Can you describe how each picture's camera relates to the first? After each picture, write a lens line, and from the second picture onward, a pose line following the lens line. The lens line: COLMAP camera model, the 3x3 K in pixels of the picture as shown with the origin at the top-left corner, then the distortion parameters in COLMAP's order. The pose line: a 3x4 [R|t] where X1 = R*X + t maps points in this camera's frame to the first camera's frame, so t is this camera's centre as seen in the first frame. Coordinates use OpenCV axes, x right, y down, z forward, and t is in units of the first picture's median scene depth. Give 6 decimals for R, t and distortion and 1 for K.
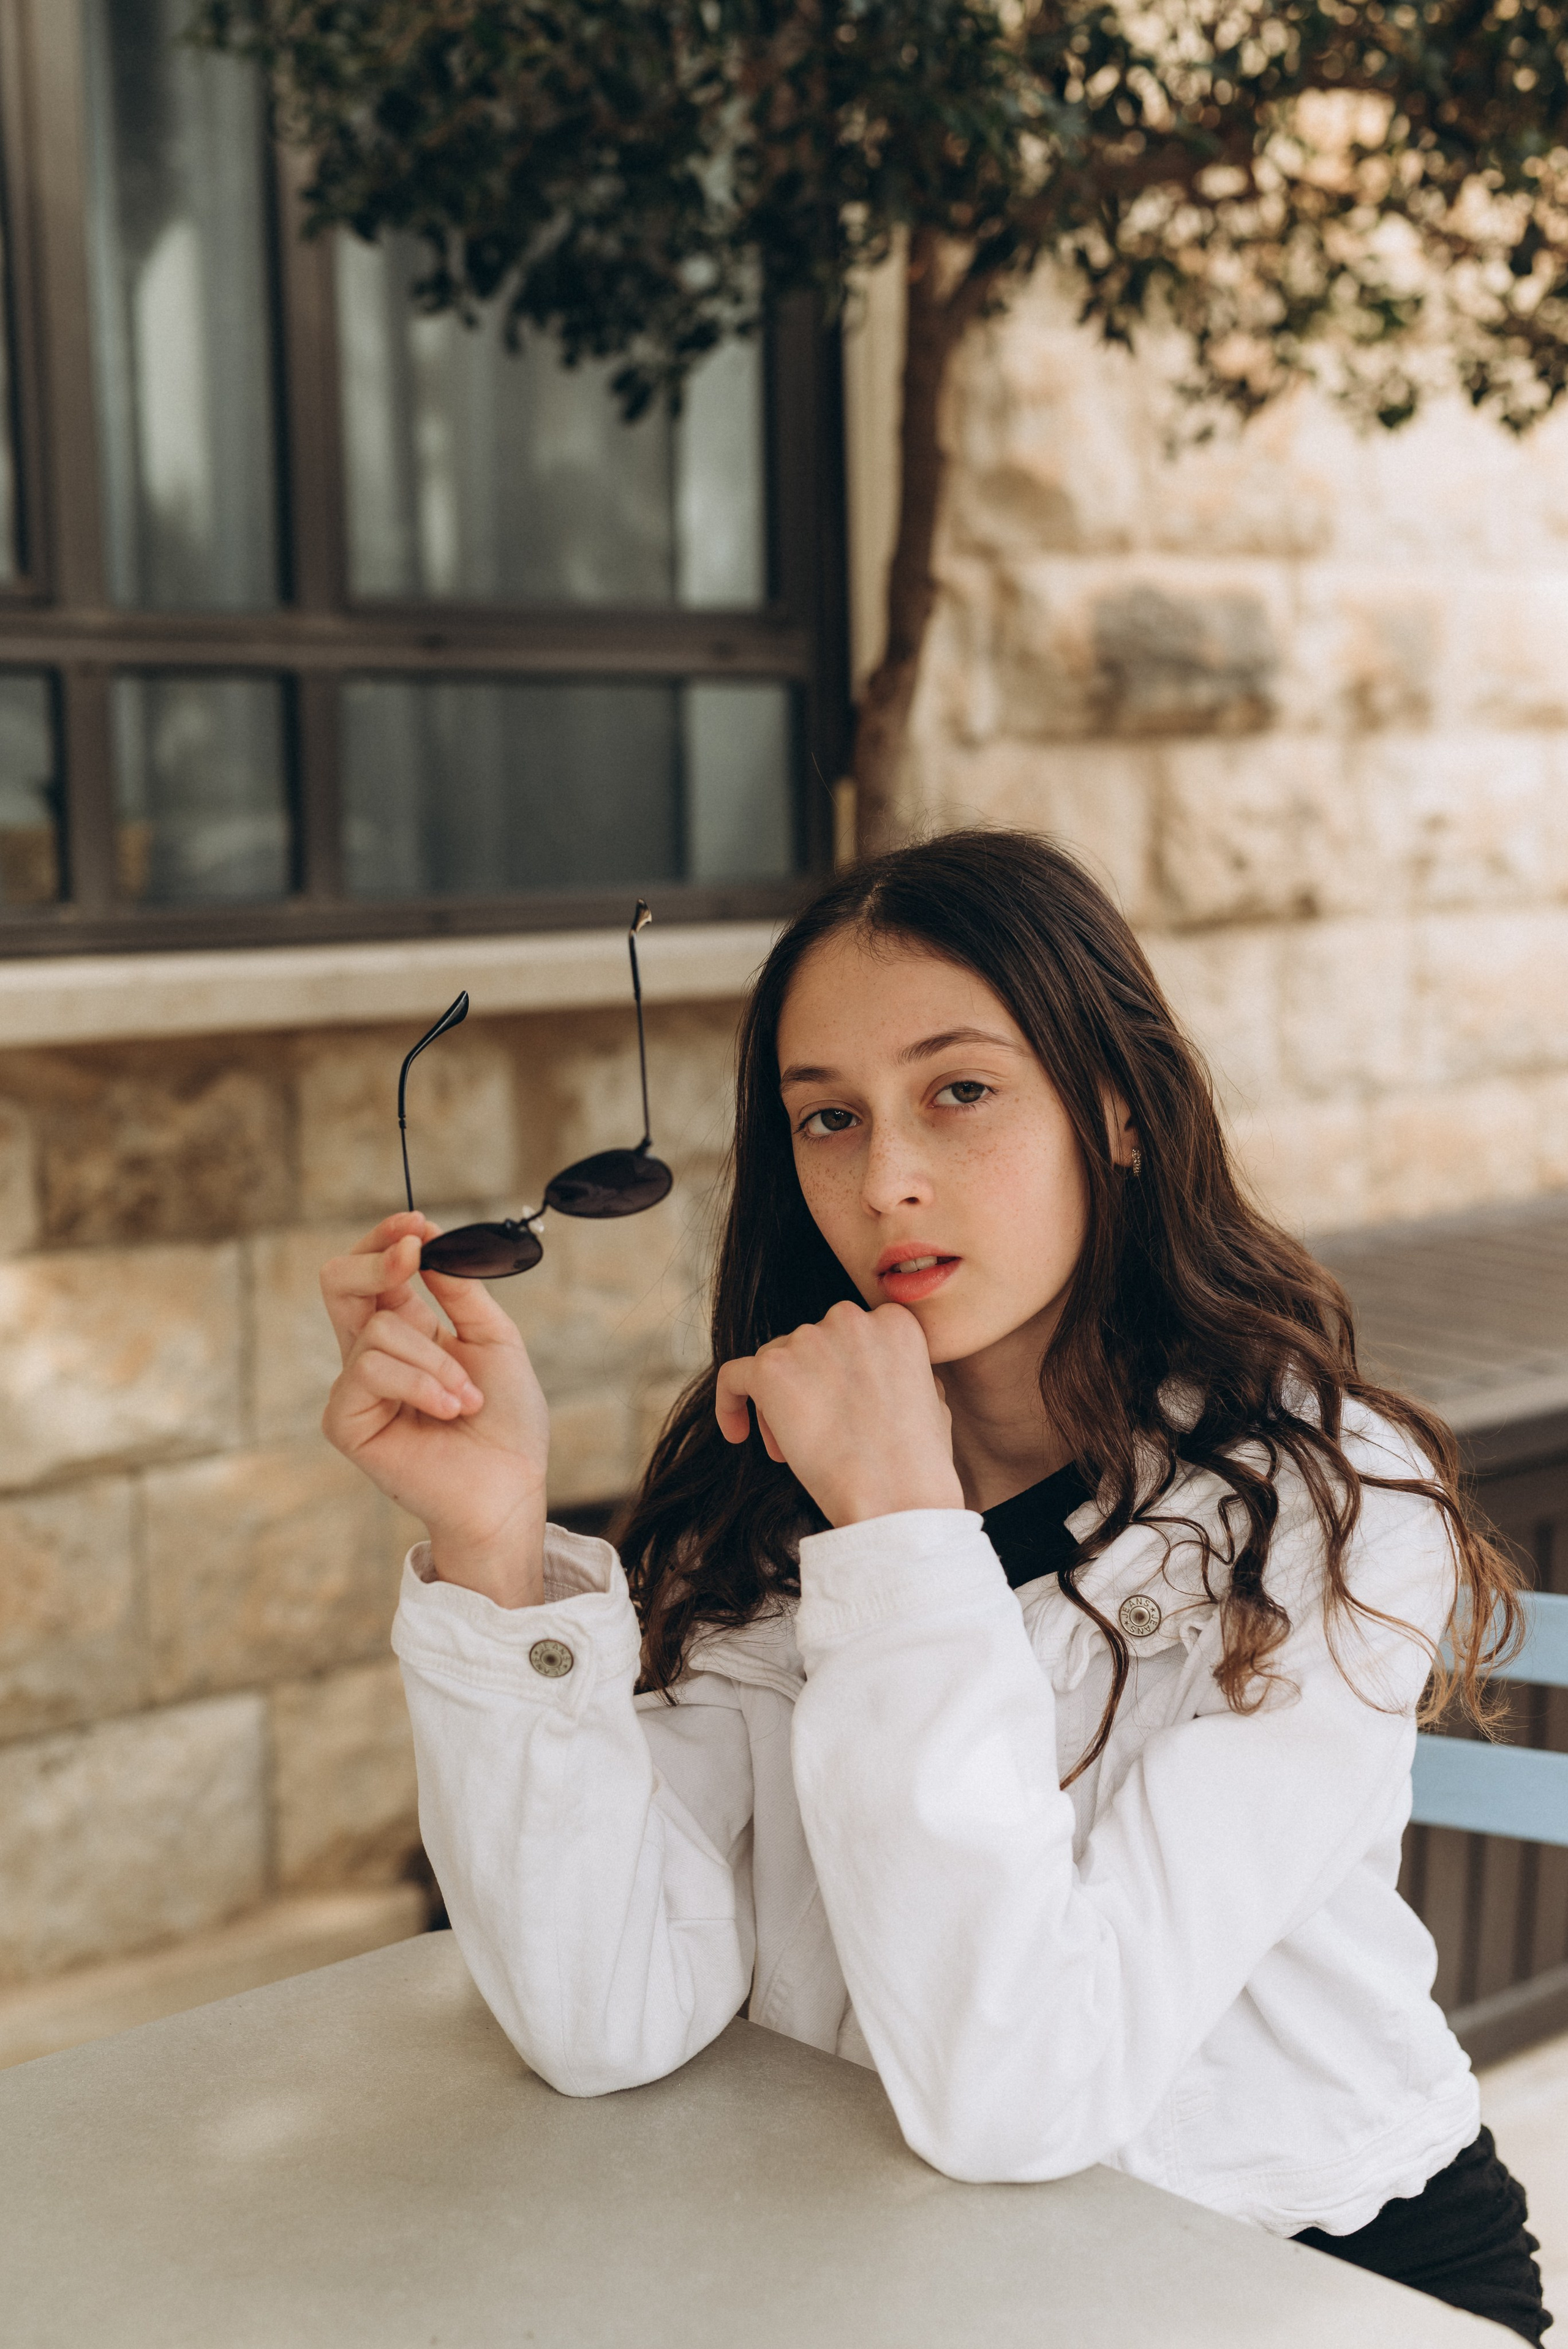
lens RADIAL K [[3273.2, 0, 784.0], [0, 3273.2, 1174.5], [0, 0, 1]] dist [-0.016539, 1.565917]
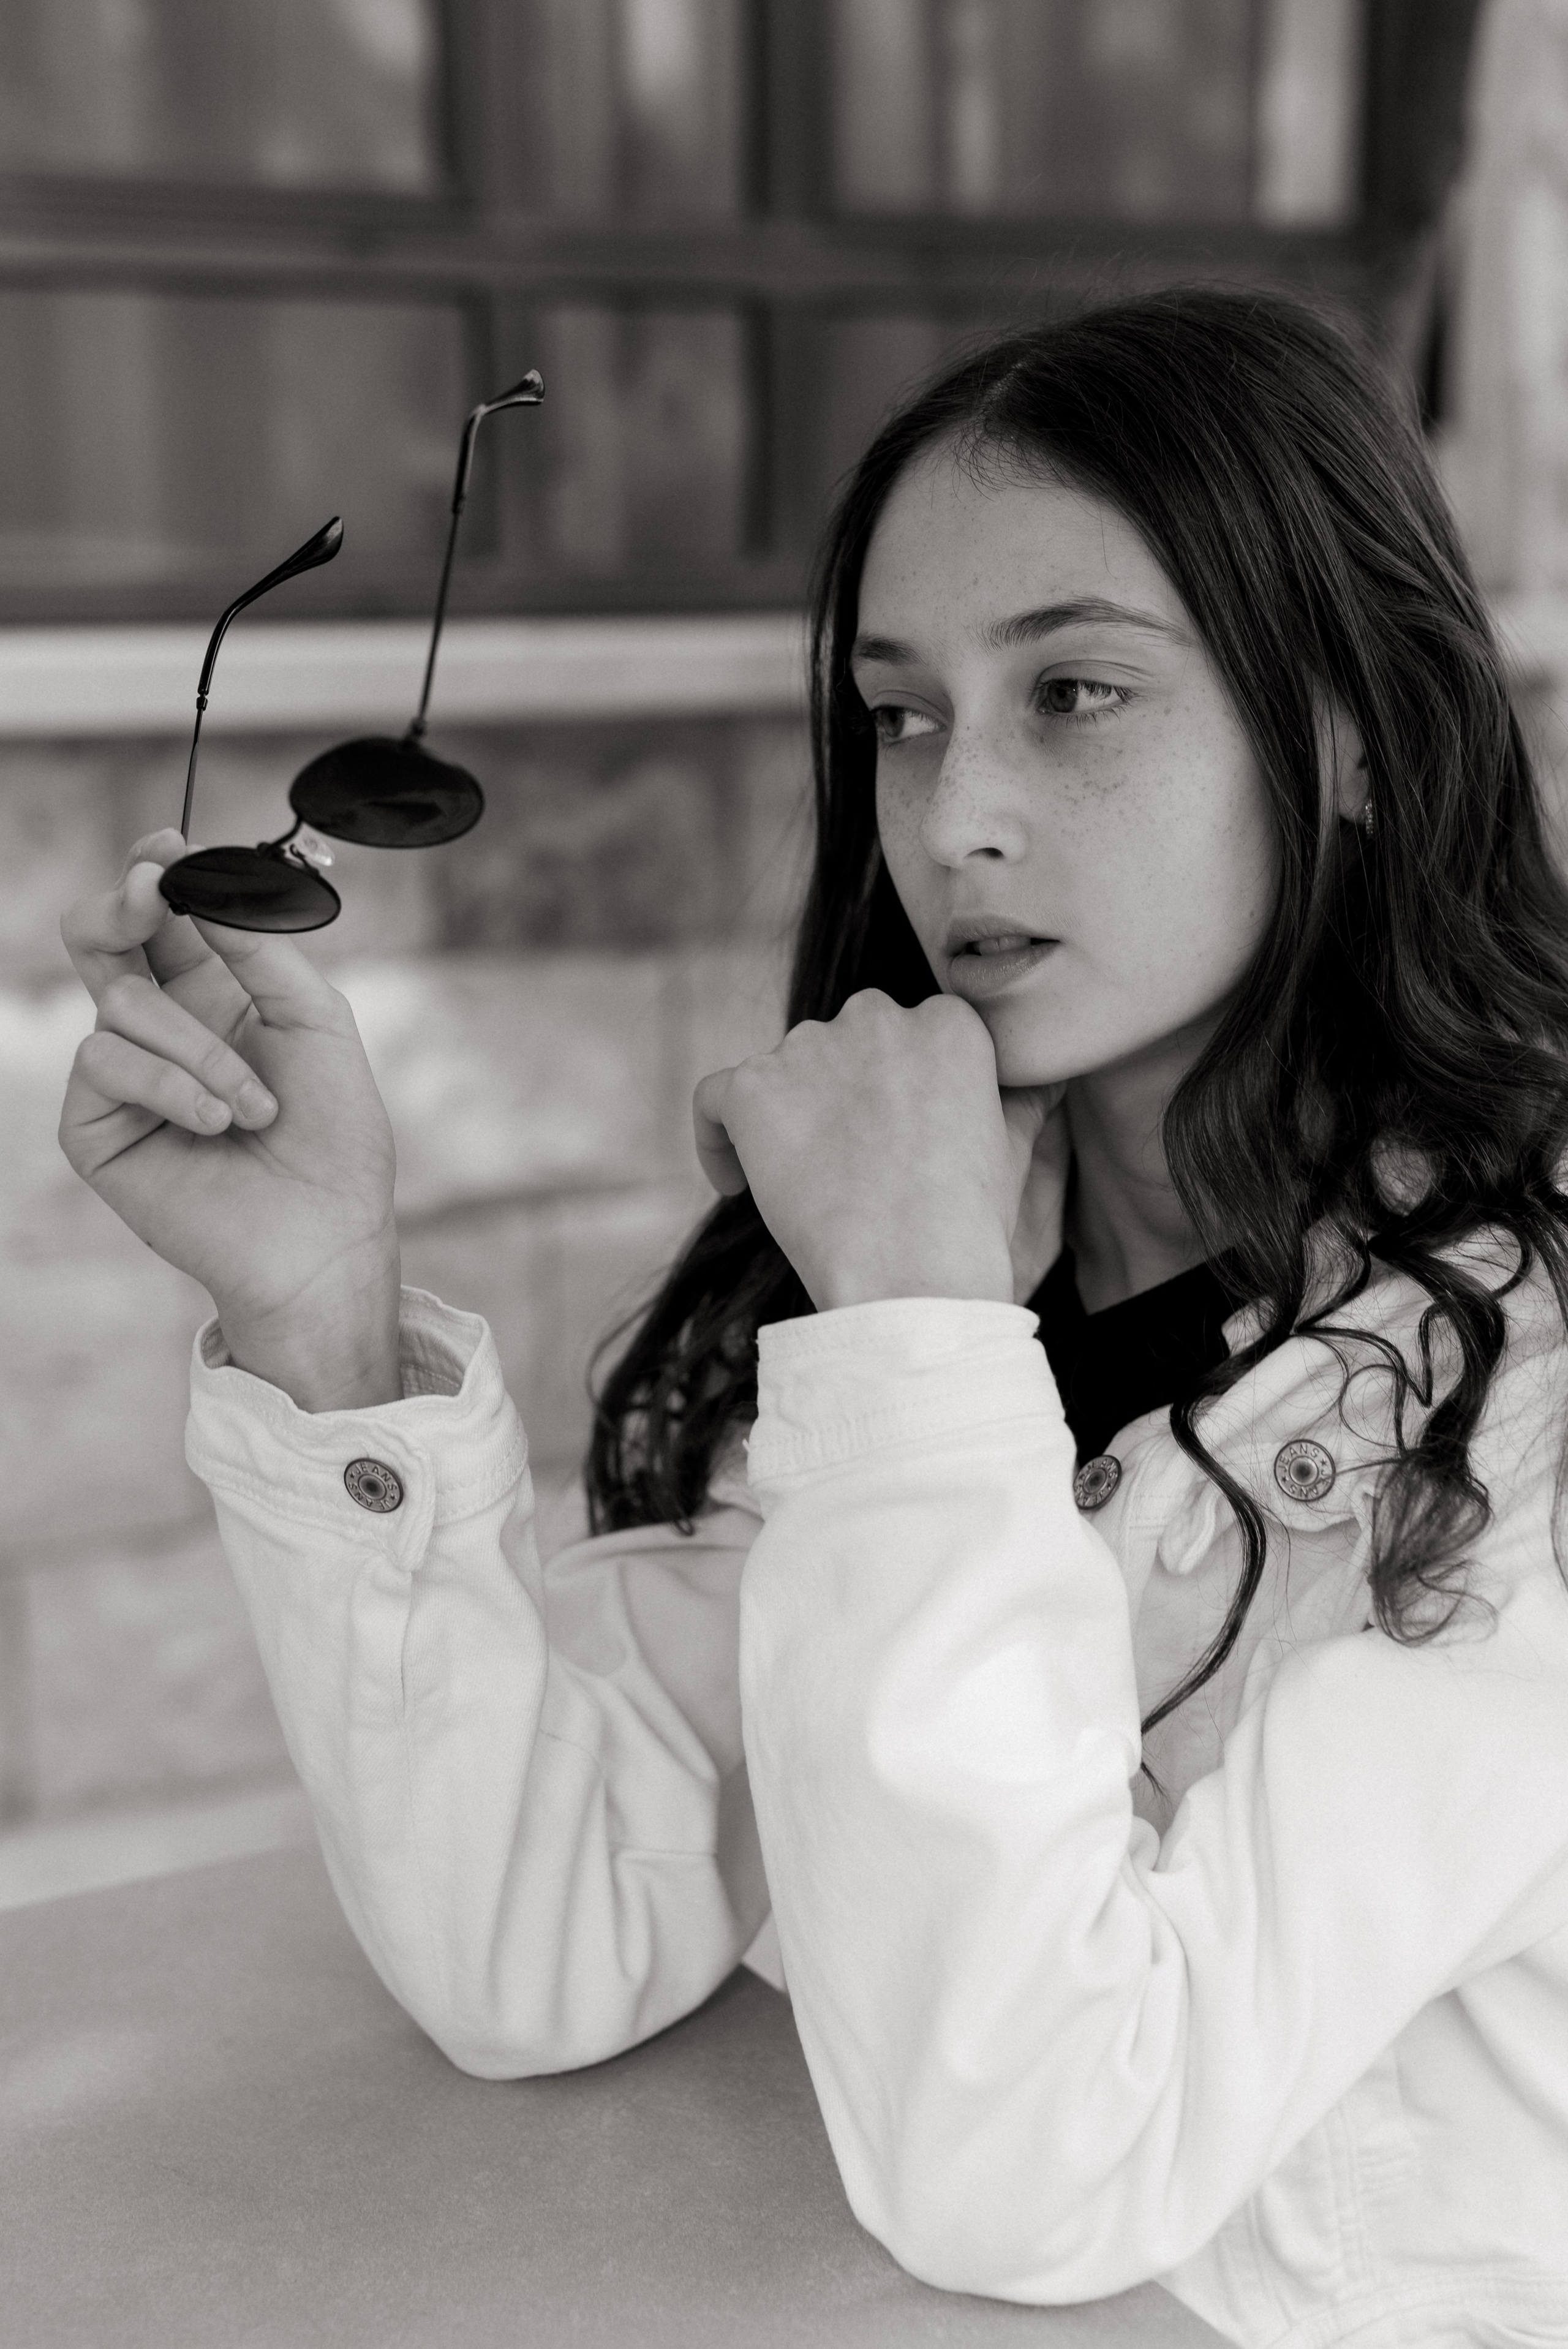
lens RADIAL K [[3318.5, 0, 784.0], [0, 3318.5, 1174.5], [0, 0, 1]] dist [0.243617, -0.025380]
pose [[0.976182, 0.043902, -0.212463, 0.149866], [-0.027873, 0.996575, 0.077857, 0.022511], [0.215154, -0.070081, 0.974062, 0.307597]]
